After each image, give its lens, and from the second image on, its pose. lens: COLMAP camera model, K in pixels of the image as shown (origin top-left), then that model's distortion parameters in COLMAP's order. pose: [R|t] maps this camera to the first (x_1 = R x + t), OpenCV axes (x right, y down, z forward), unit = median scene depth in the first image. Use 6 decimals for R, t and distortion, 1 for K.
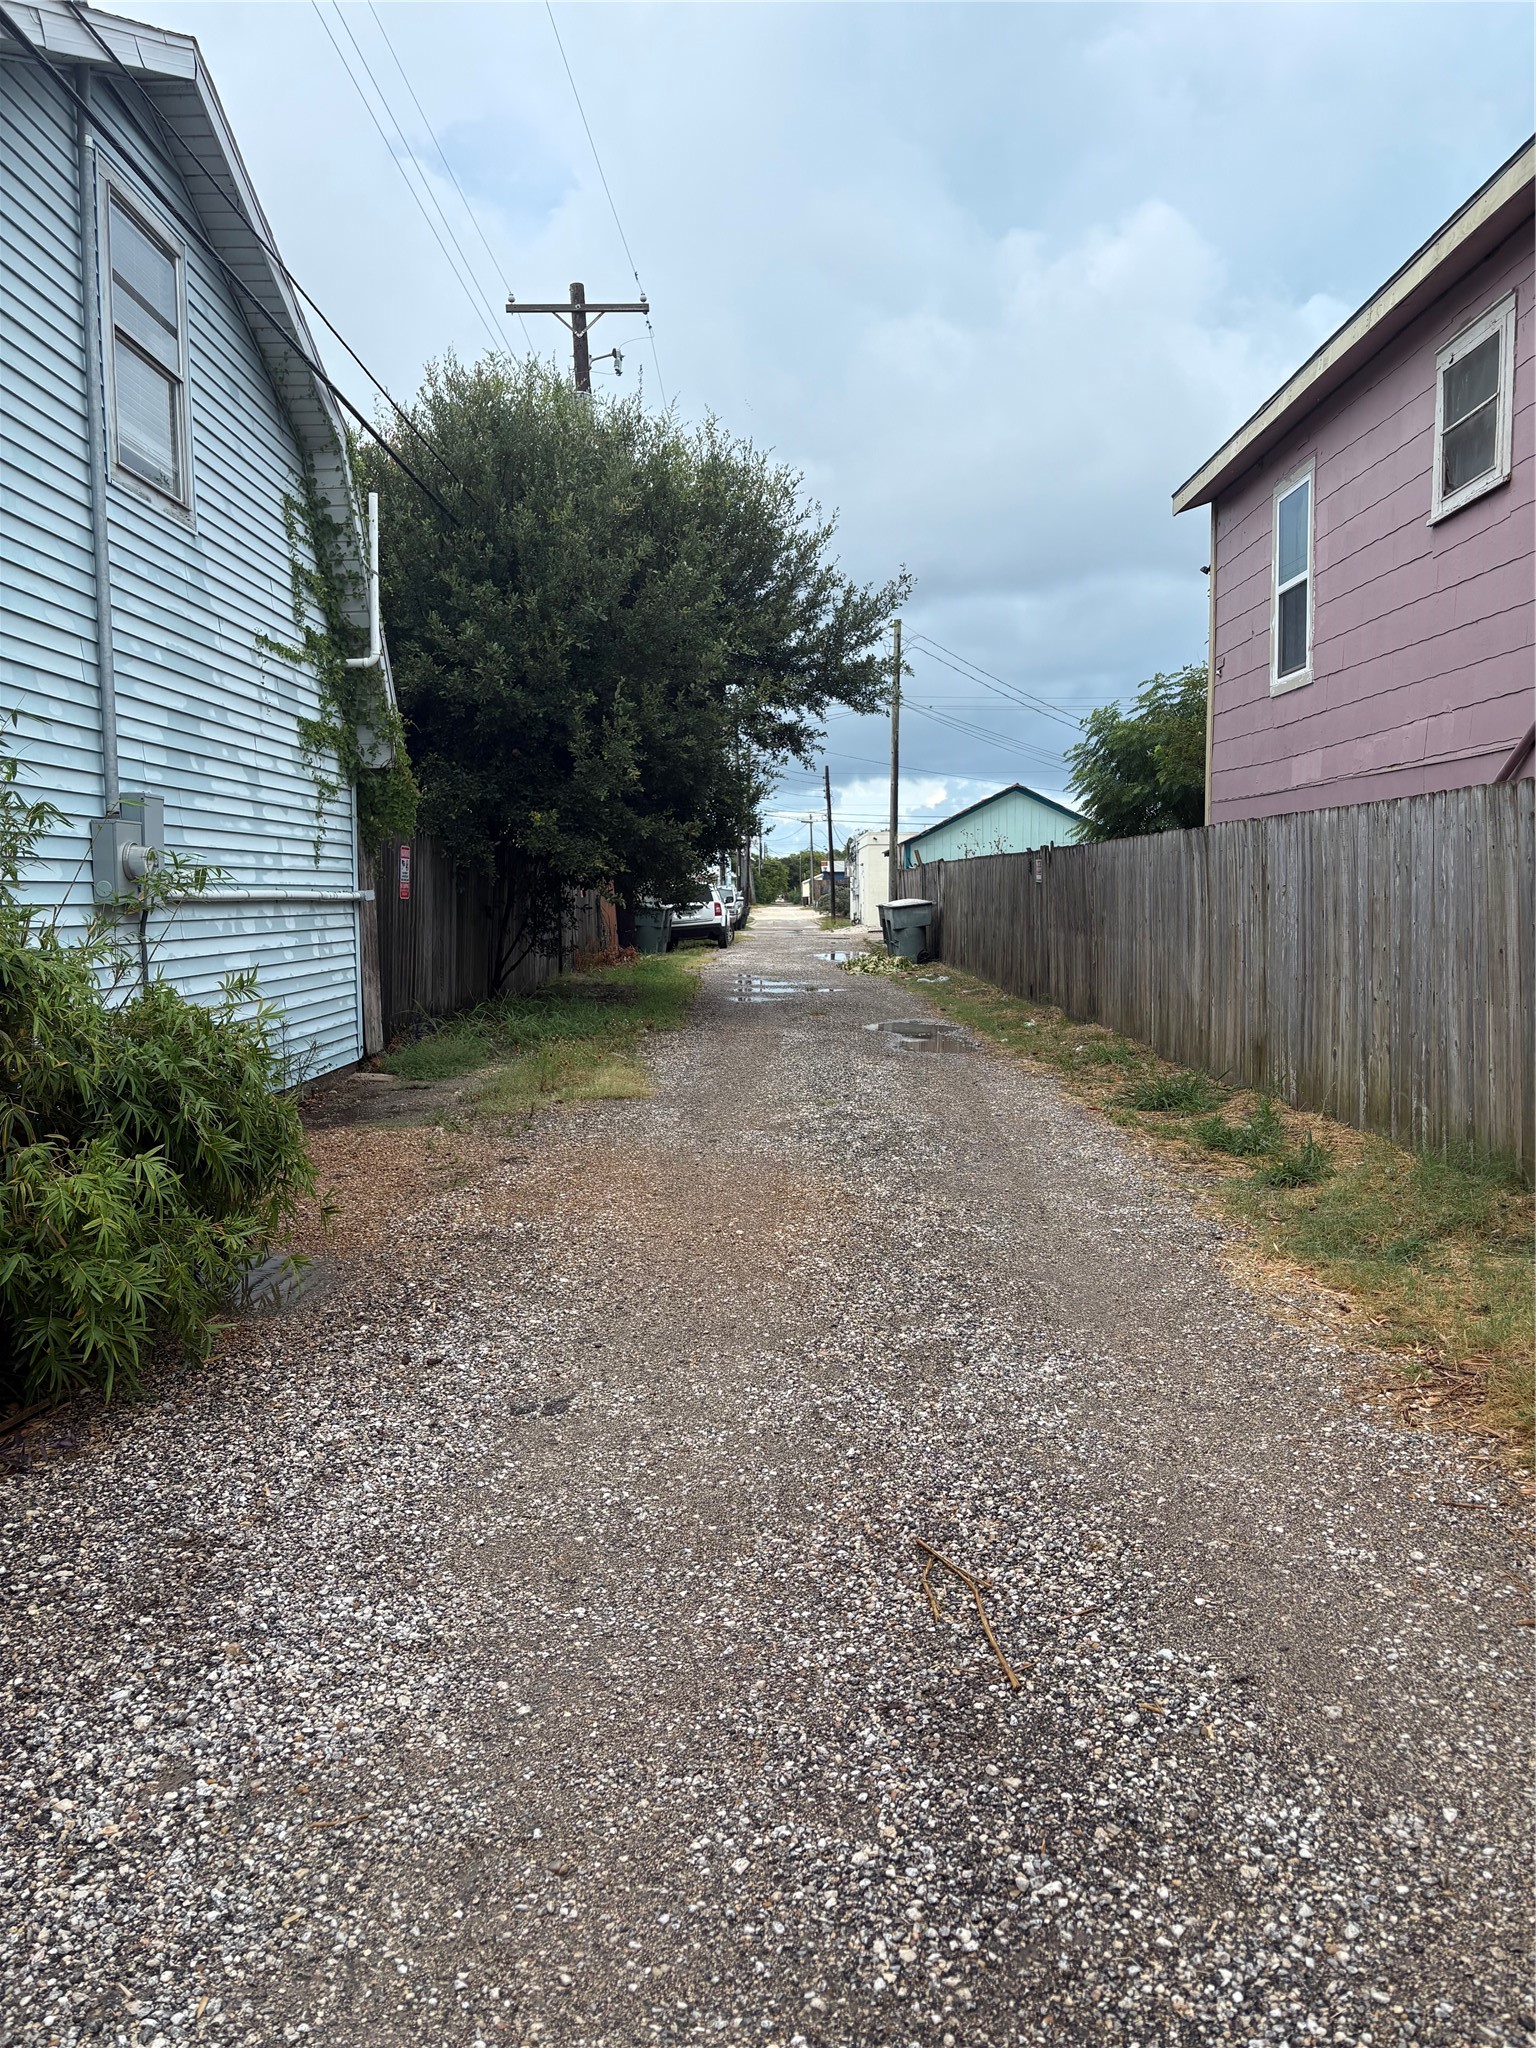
lens RADIAL K [[1544.6, 0, 776.9], [0, 1544.6, 1030.6], [0, 0, 1]] dist [0.055511, -0.119100]
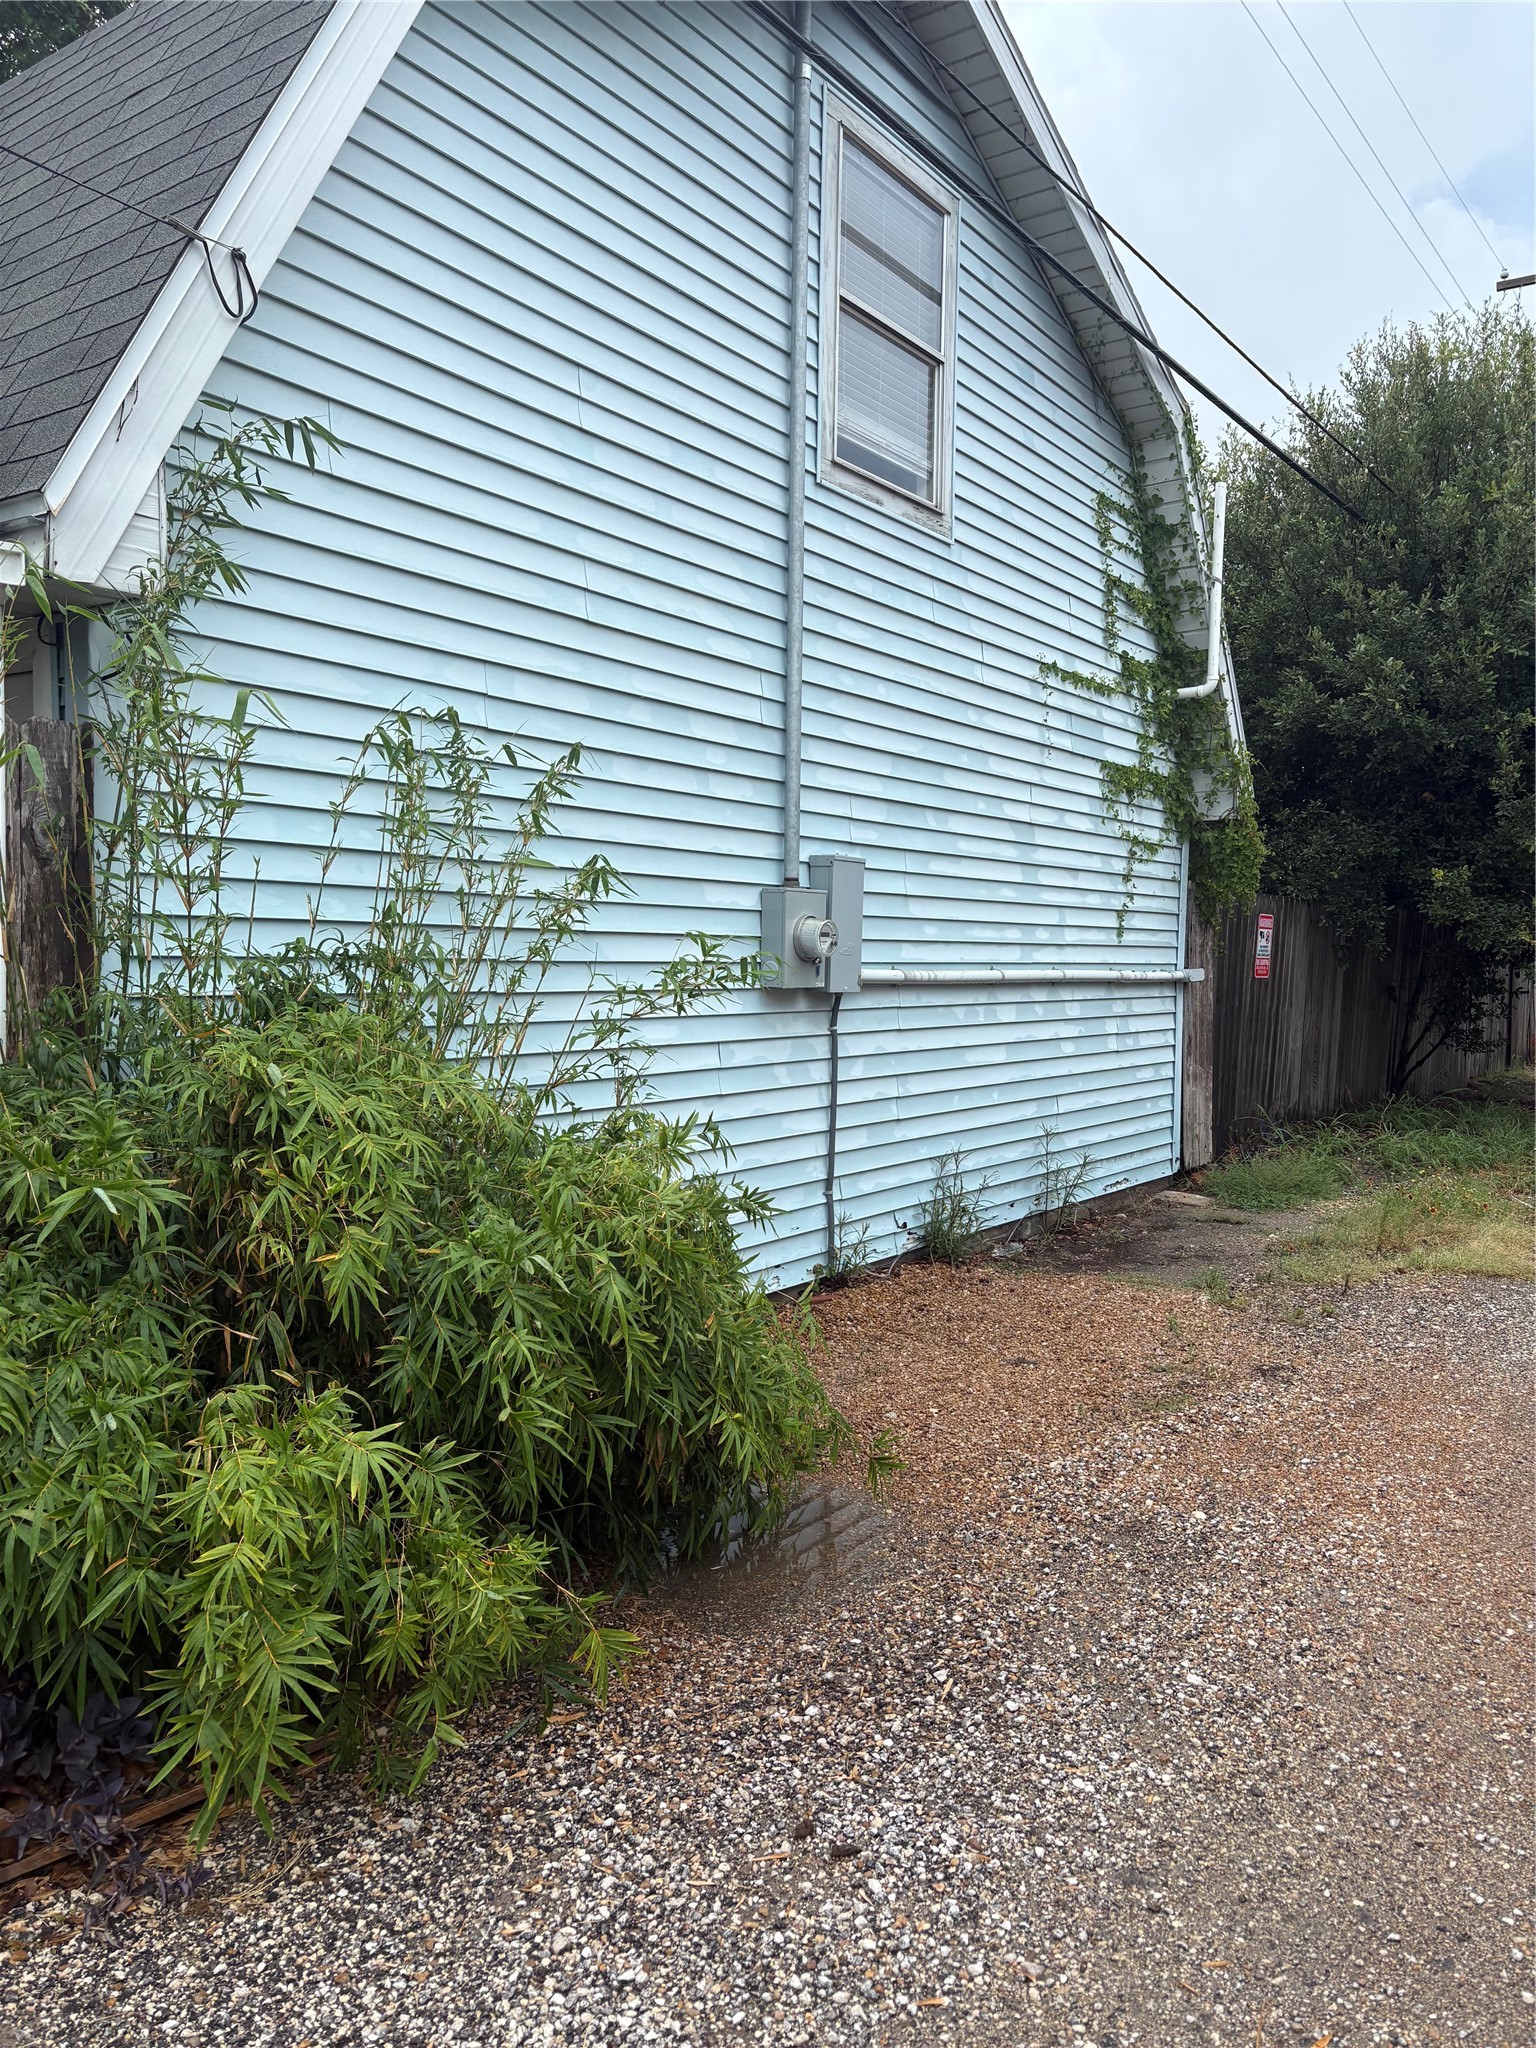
lens RADIAL K [[1544.6, 0, 776.9], [0, 1544.6, 1030.6], [0, 0, 1]] dist [0.055511, -0.119100]
pose [[0.818933, 0.042789, -0.572292, 0.028268], [-0.066395, 0.997584, -0.020422, -0.029549], [0.570036, 0.054721, 0.819795, 0.227011]]
